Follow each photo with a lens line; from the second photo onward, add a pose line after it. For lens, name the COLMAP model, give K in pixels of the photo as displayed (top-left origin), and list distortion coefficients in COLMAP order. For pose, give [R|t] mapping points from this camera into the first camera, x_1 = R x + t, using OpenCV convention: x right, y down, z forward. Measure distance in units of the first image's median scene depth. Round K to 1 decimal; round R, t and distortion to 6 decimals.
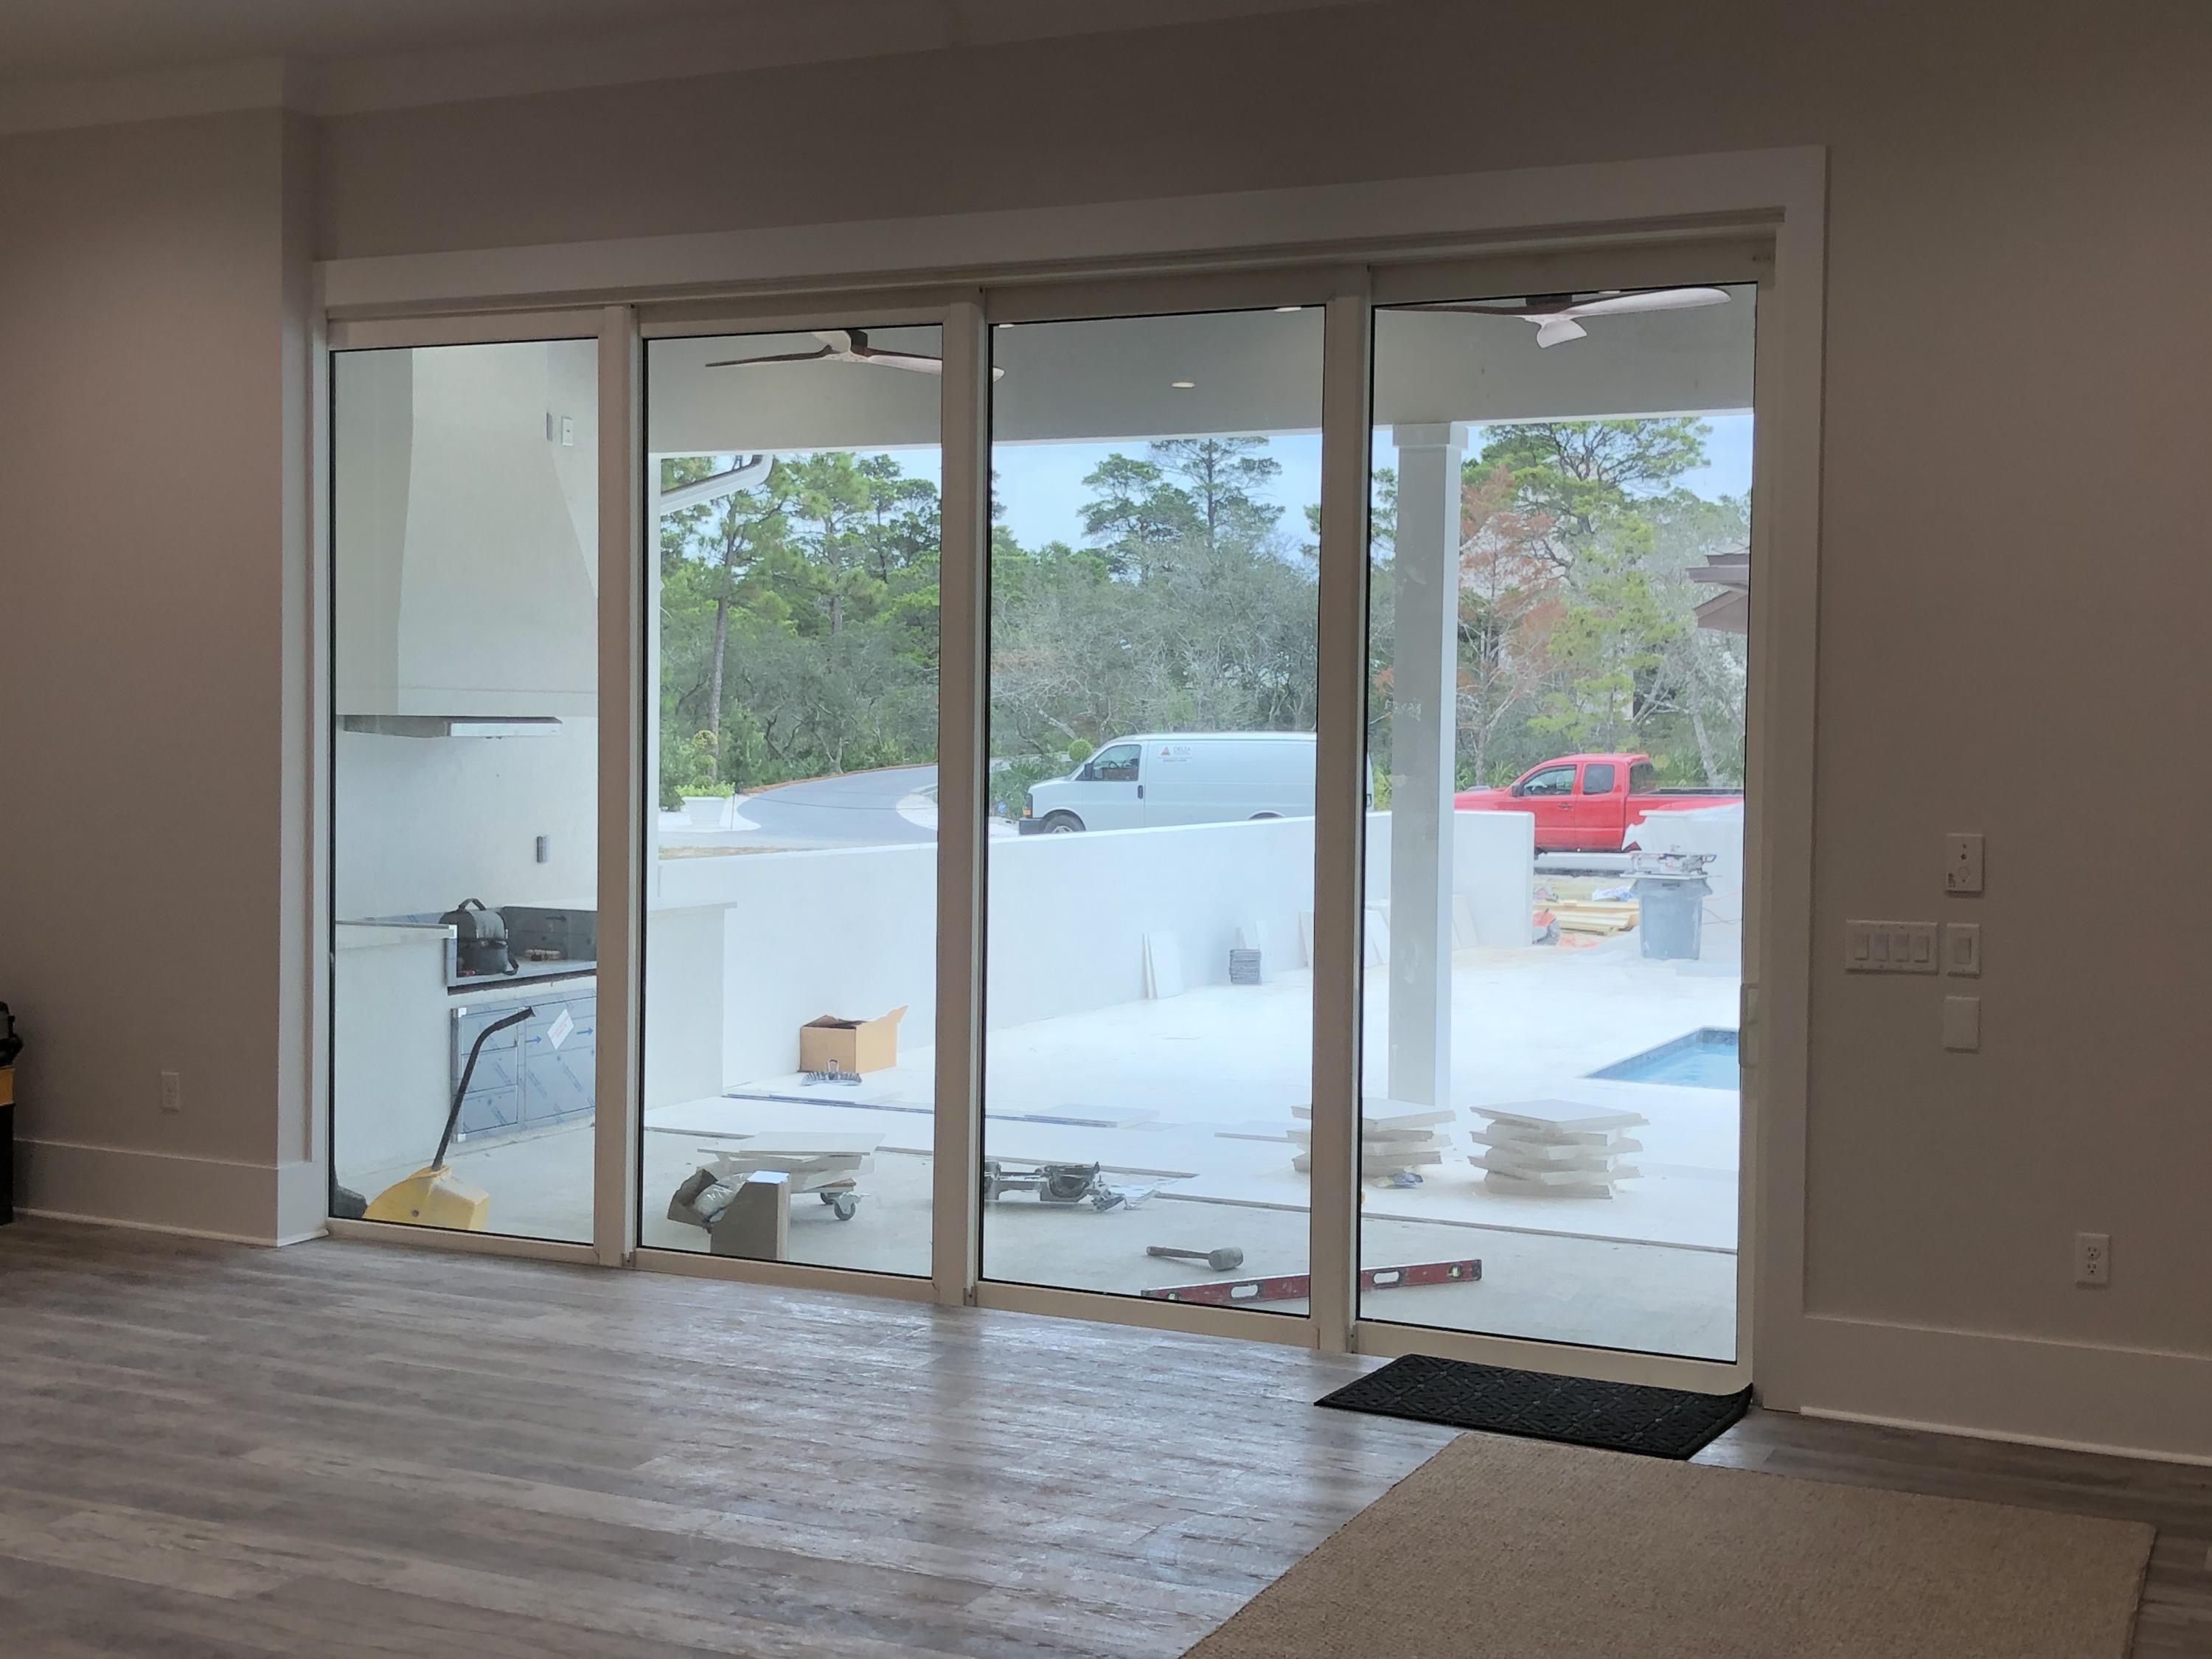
lens RADIAL K [[2721.8, 0, 1107.0], [0, 2721.8, 831.5], [0, 0, 1]] dist [0.012635, 0.000000]
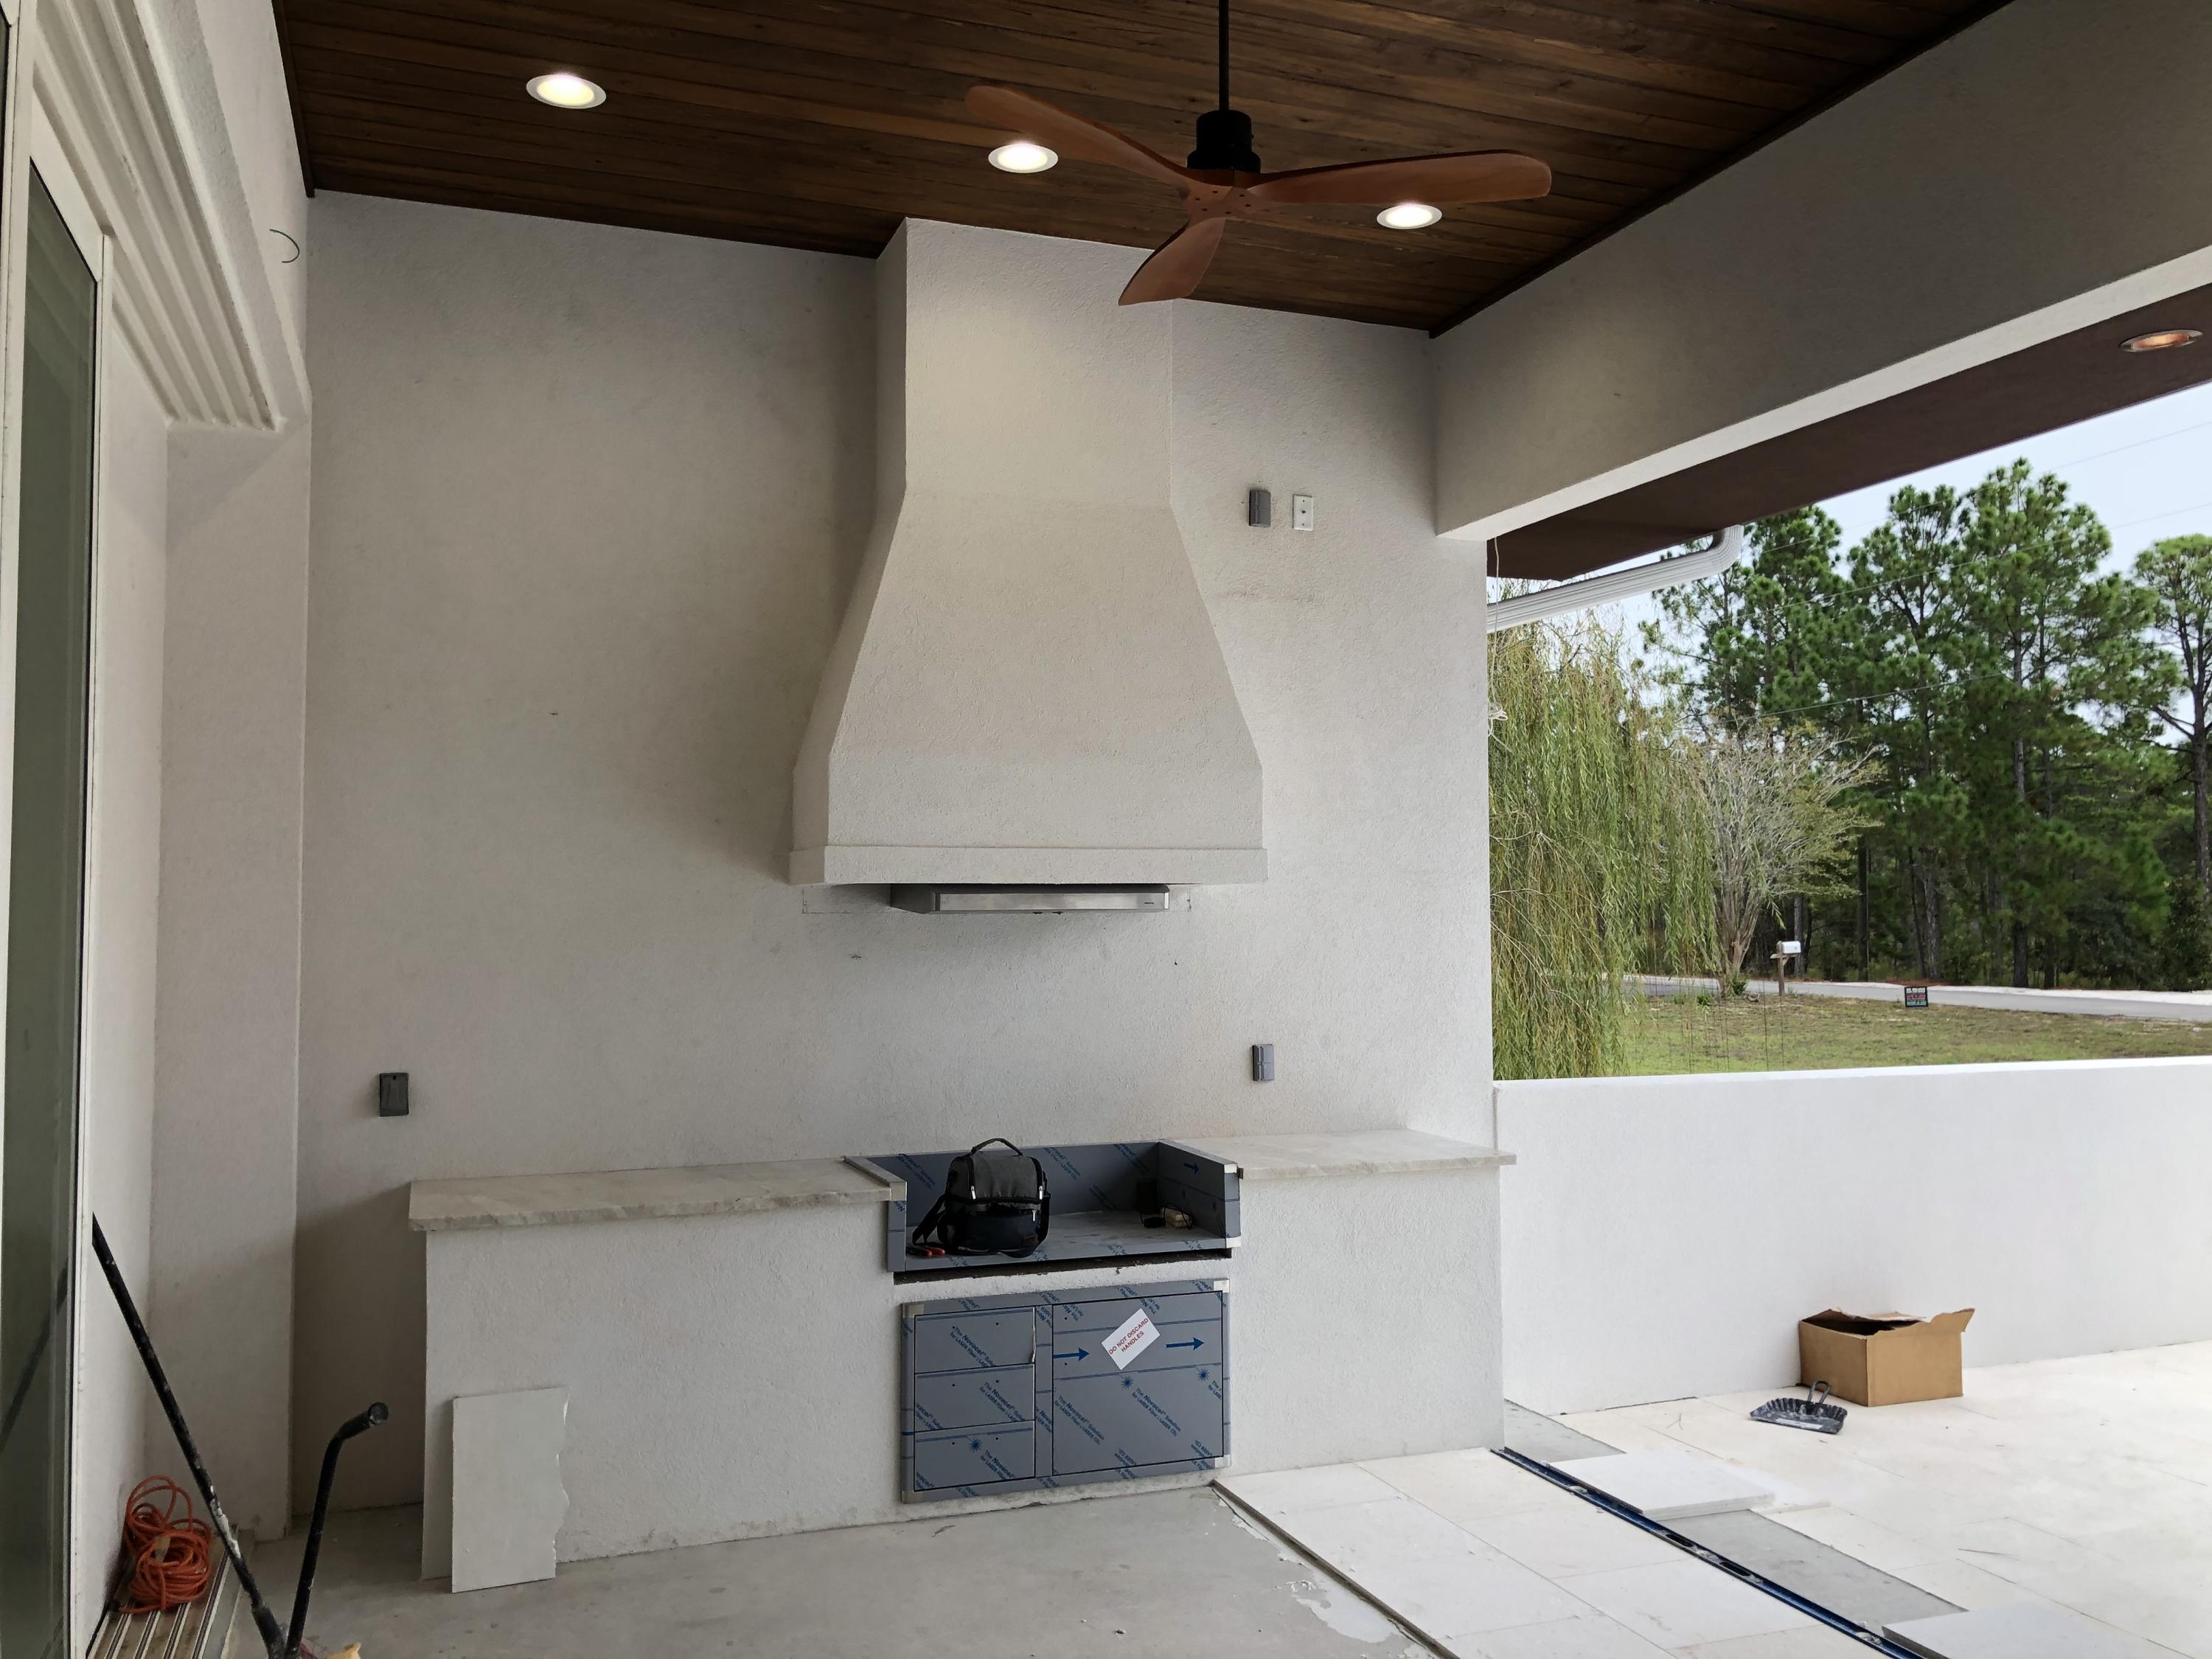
lens RADIAL K [[1811.0, 0, 1102.6], [0, 1811.0, 812.7], [0, 0, 1]] dist [0.039280, -0.035911]
pose [[0.722145, -0.049683, -0.689956, 0.118041], [-0.017448, 0.995792, -0.089968, -0.018306], [0.691522, 0.077008, 0.718239, 0.667740]]
